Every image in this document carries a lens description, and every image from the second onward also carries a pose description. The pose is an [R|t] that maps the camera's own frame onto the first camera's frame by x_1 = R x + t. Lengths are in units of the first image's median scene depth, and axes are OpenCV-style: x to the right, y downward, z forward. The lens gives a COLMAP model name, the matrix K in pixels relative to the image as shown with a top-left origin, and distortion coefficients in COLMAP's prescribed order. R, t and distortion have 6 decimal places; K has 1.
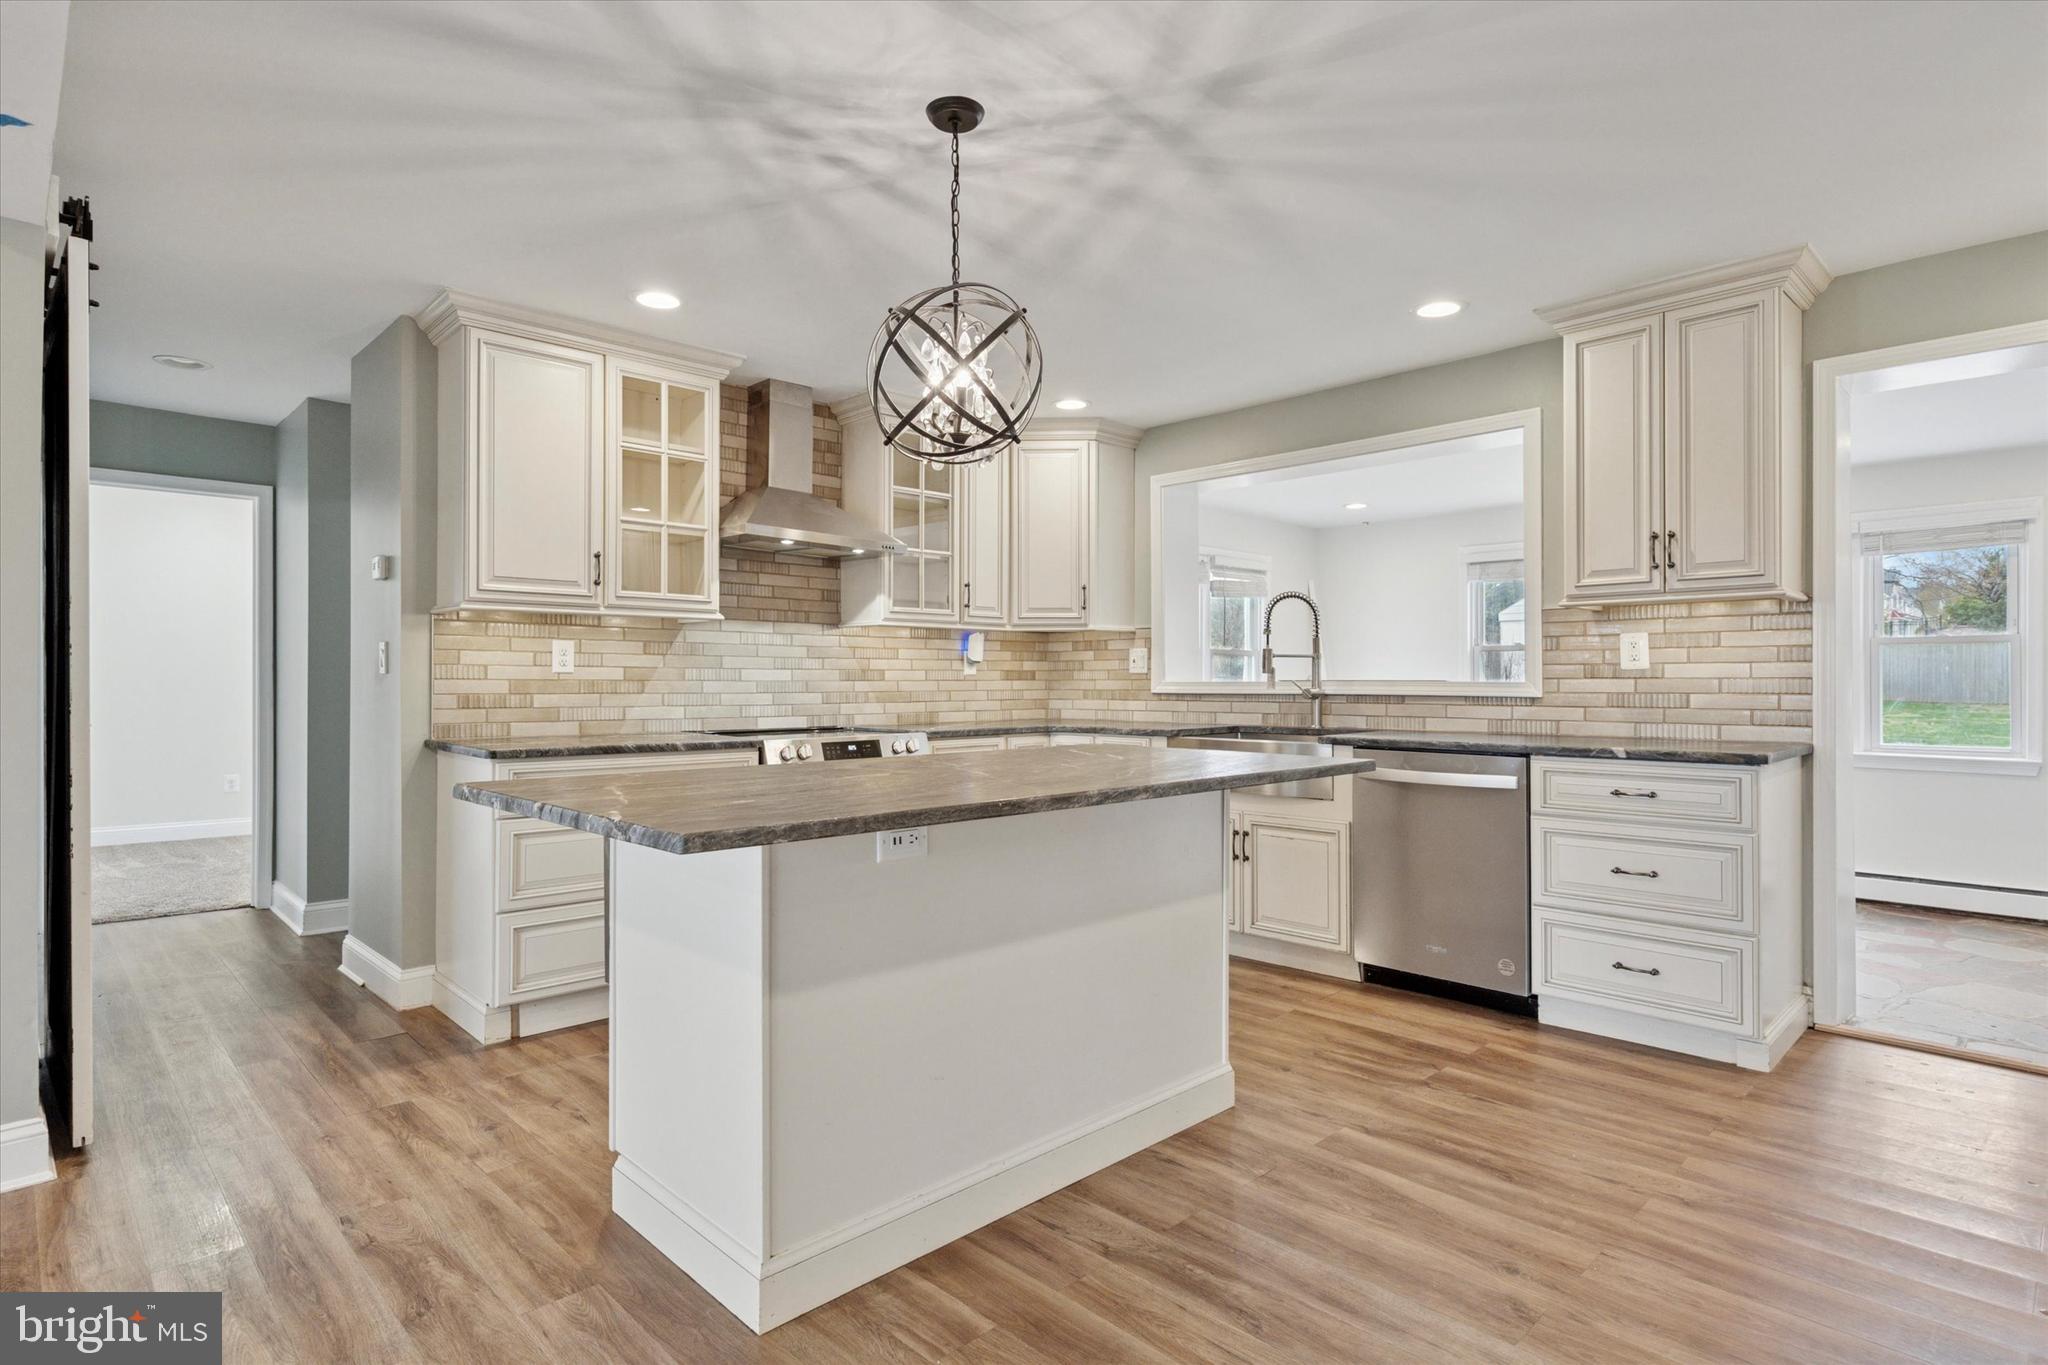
lens RADIAL K [[1054.9, 0, 1018.1], [0, 1054.9, 674.9], [0, 0, 1]] dist [0.000092, 0.001253]
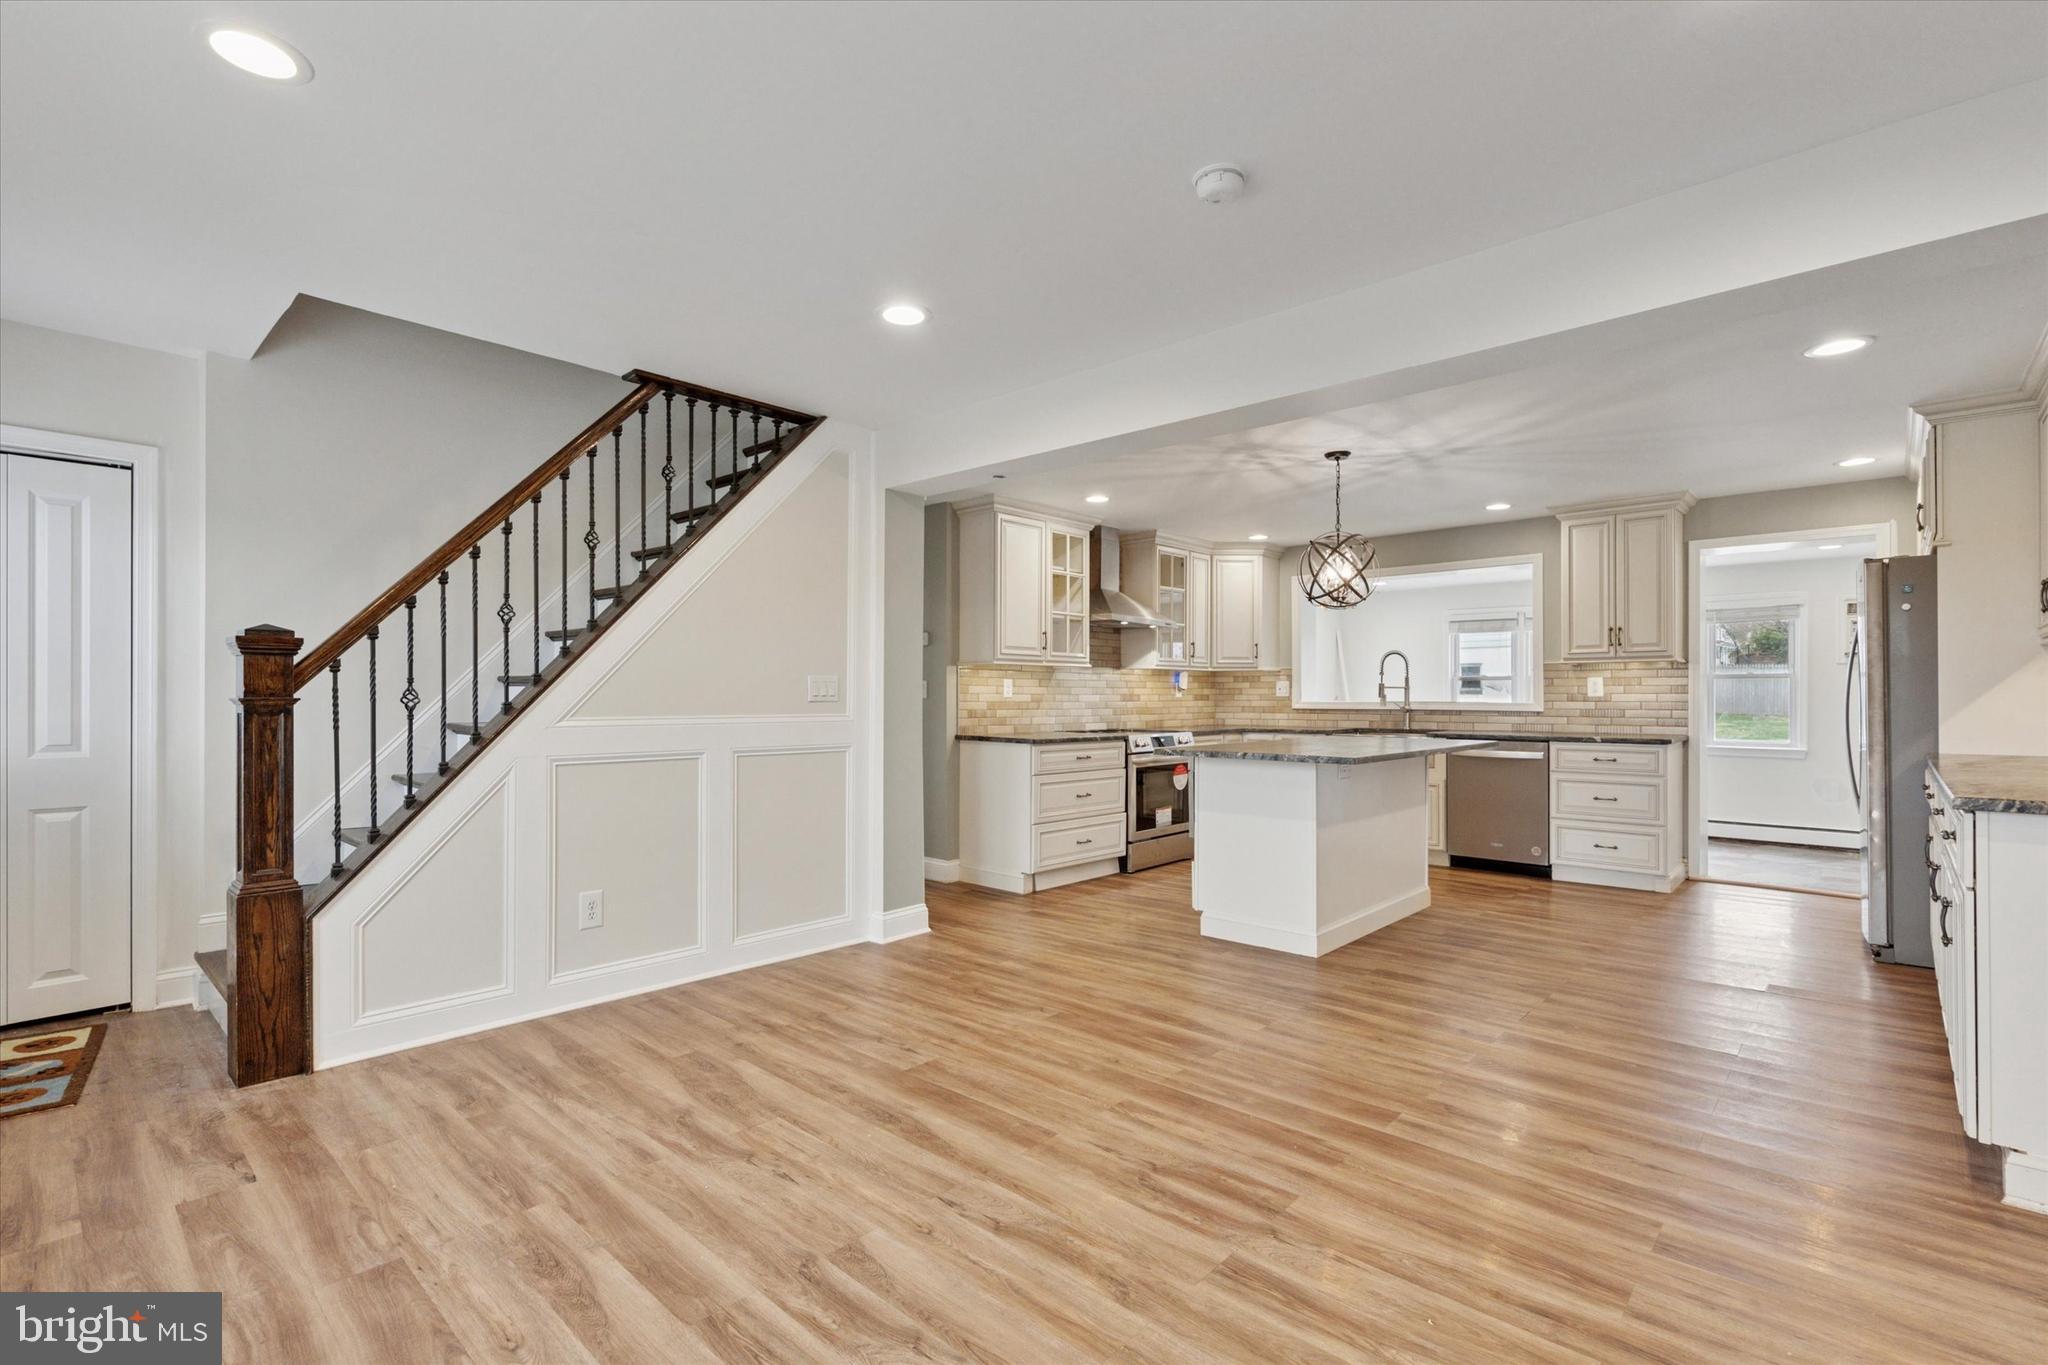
lens RADIAL K [[935.2, 0, 1028.0], [0, 935.2, 691.5], [0, 0, 1]] dist [-0.002361, -0.000094]
pose [[0.998213, 0.001381, 0.059735, -0.505564], [-0.001444, 0.999998, 0.001014, -0.014255], [-0.059733, -0.001098, 0.998214, -0.579603]]
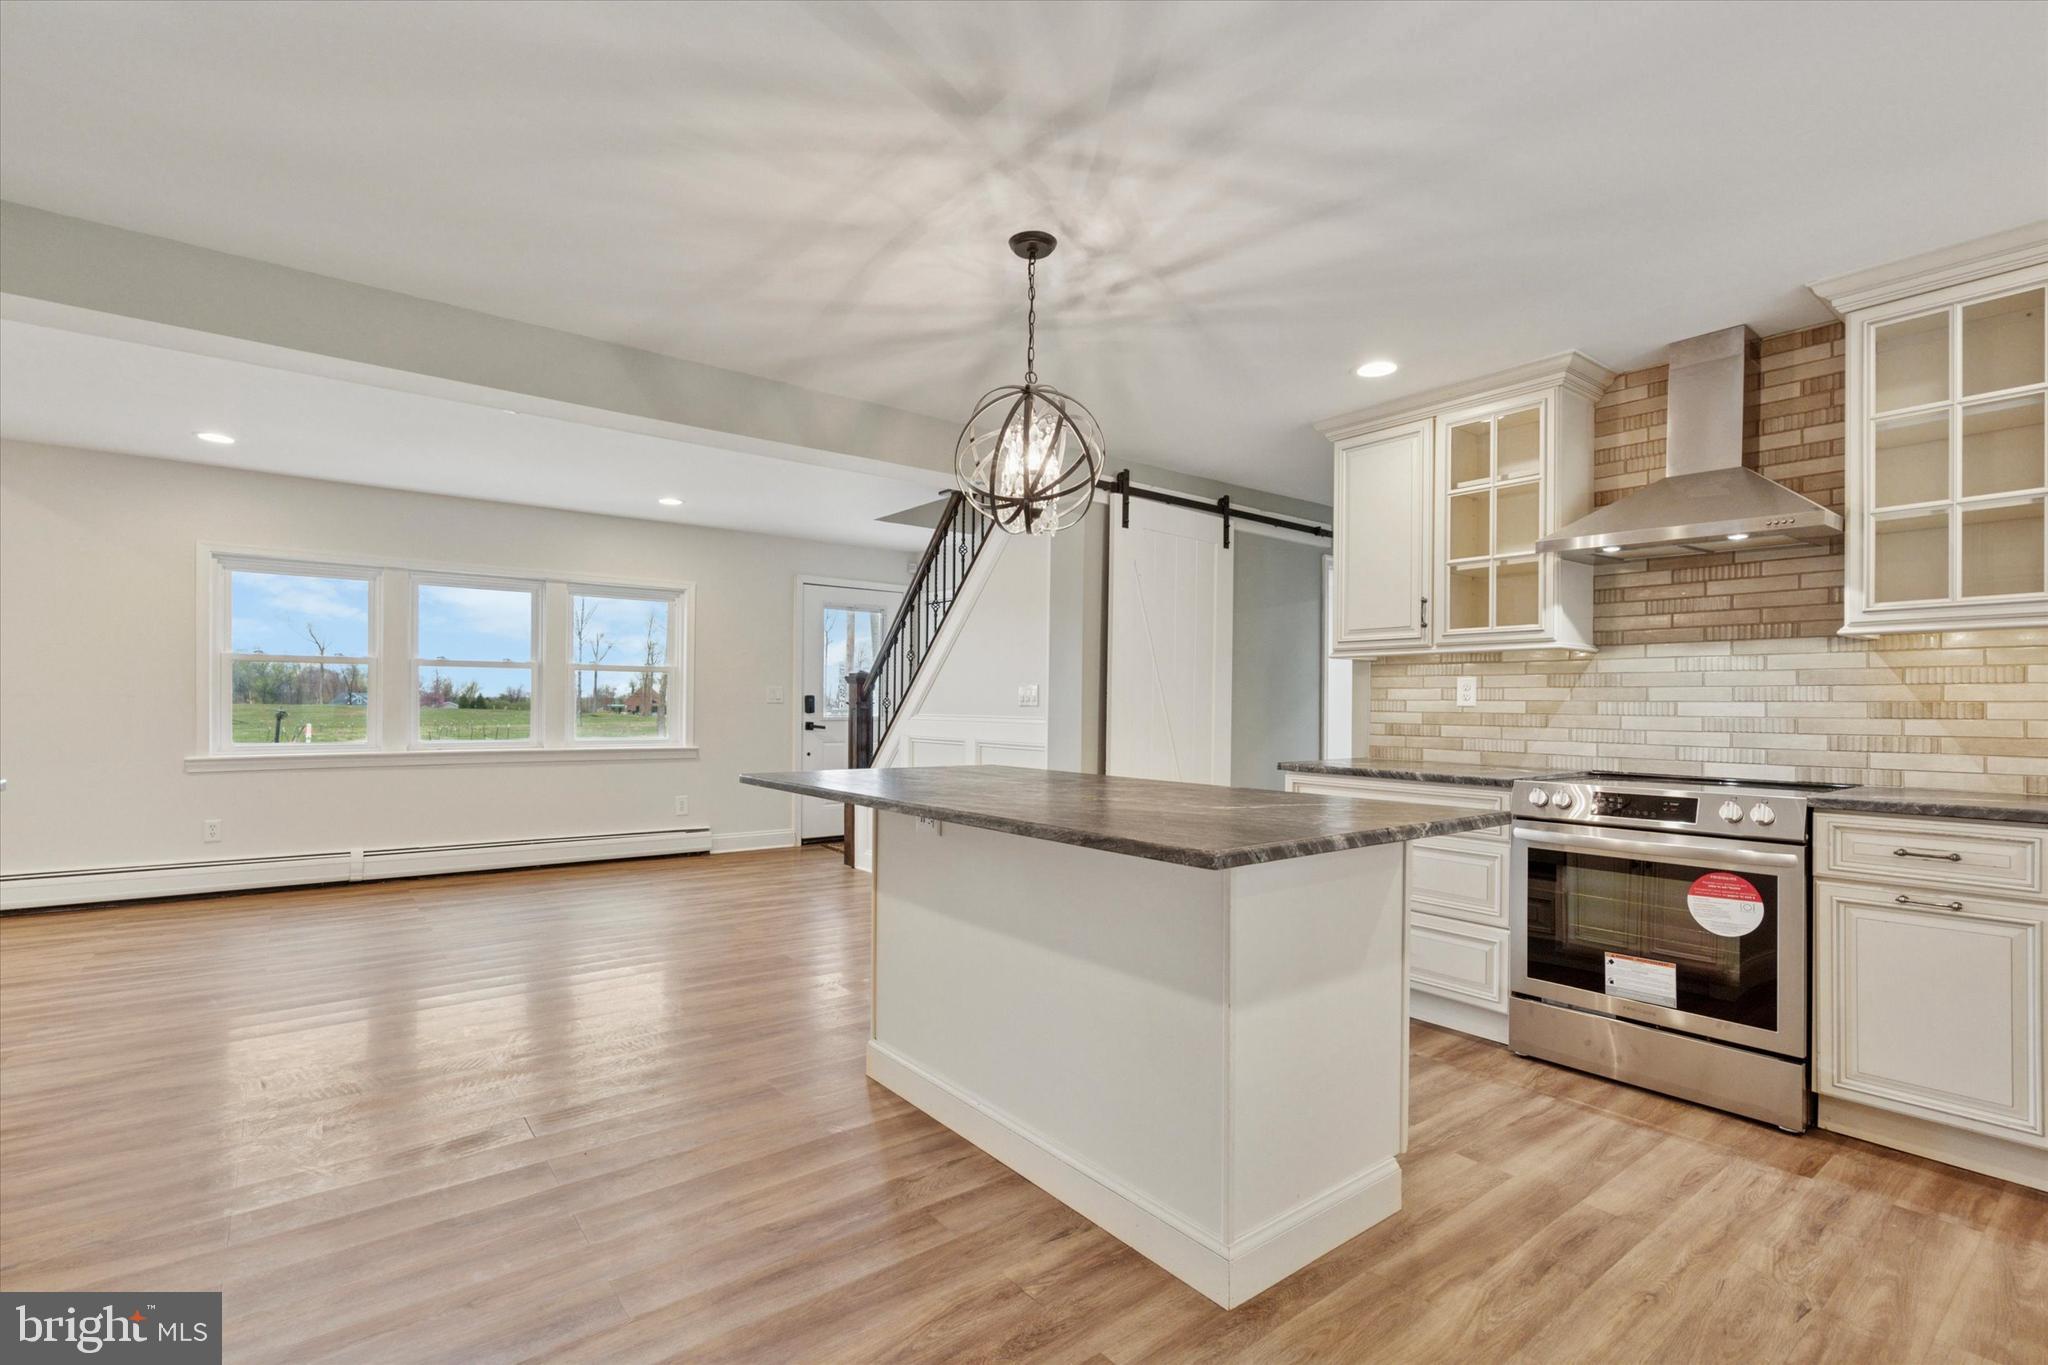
lens RADIAL K [[936.0, 0, 1020.7], [0, 936.0, 707.0], [0, 0, 1]] dist [-0.000776, 0.000503]
pose [[-0.107375, -0.000300, -0.994219, 0.606151], [-0.002787, 0.999996, 0.000000, -0.000067], [0.994215, 0.002771, -0.107375, 0.661296]]
